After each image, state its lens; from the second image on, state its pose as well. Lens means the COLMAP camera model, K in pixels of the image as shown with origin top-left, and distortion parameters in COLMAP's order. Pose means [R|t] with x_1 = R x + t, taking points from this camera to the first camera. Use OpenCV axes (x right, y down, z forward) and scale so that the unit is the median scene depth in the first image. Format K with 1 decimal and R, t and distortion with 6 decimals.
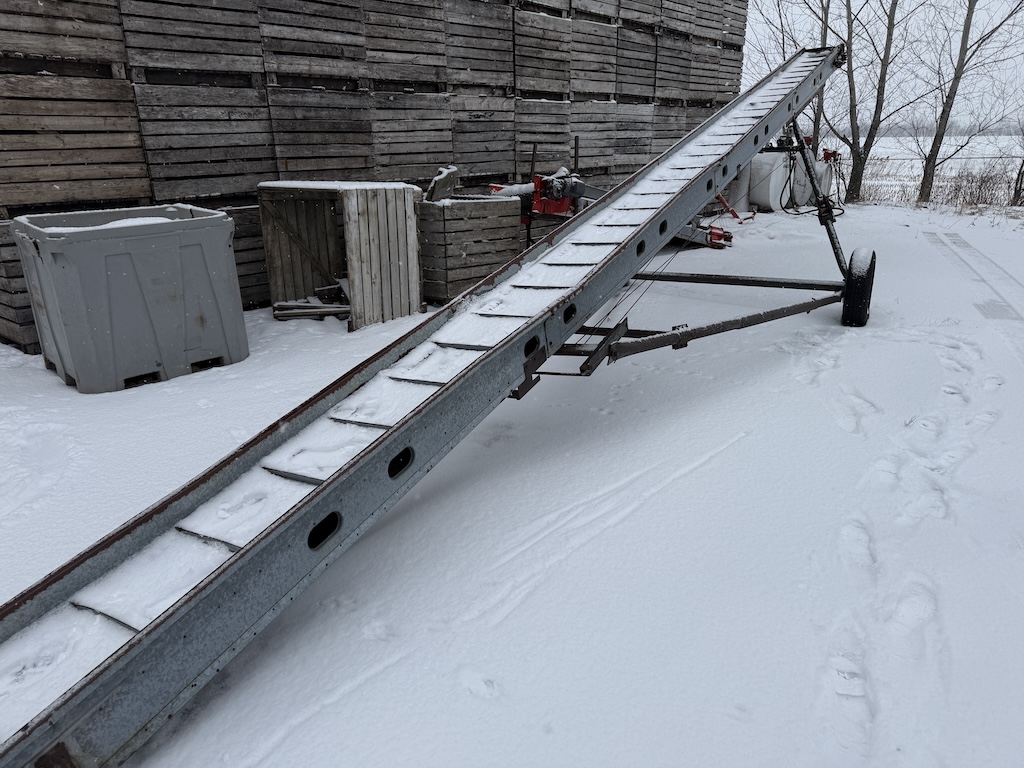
lens RADIAL K [[710.7, 0, 513.5], [0, 710.7, 382.1], [0, 0, 1]] dist [0.021263, -0.015007]
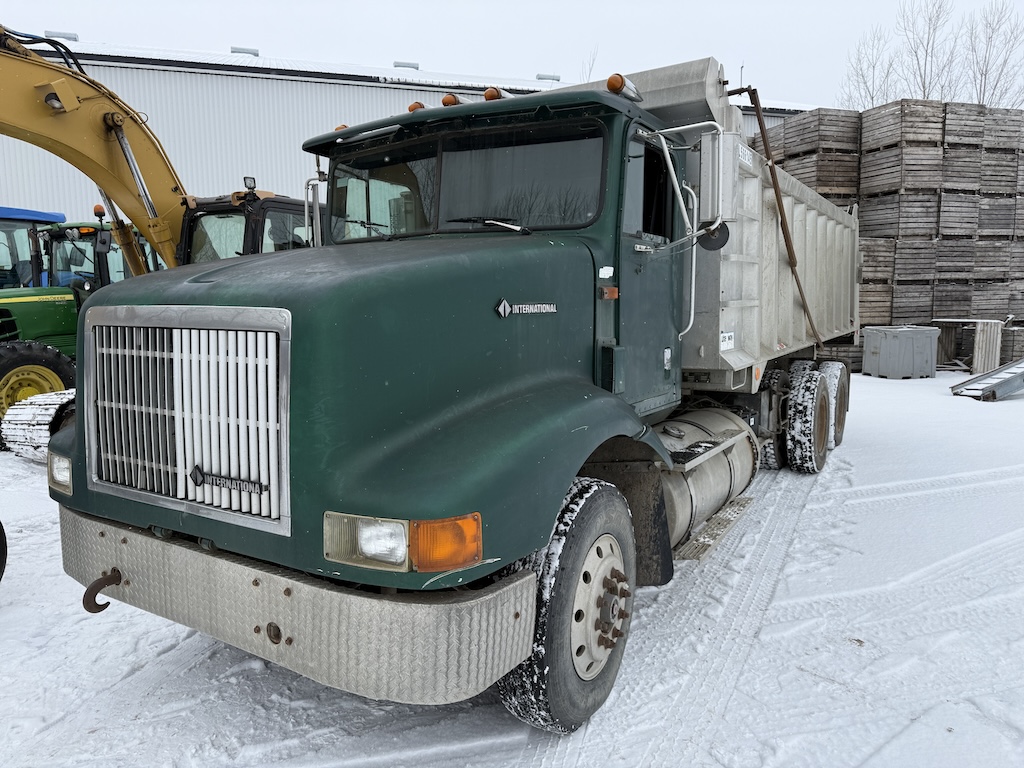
lens RADIAL K [[710.7, 0, 516.4], [0, 710.7, 394.0], [0, 0, 1]] dist [0.021263, -0.015007]
pose [[0.846946, 0.069086, -0.527171, -0.232019], [-0.172040, 0.973790, -0.148781, 0.607002], [0.503075, 0.216704, 0.836633, -1.805822]]
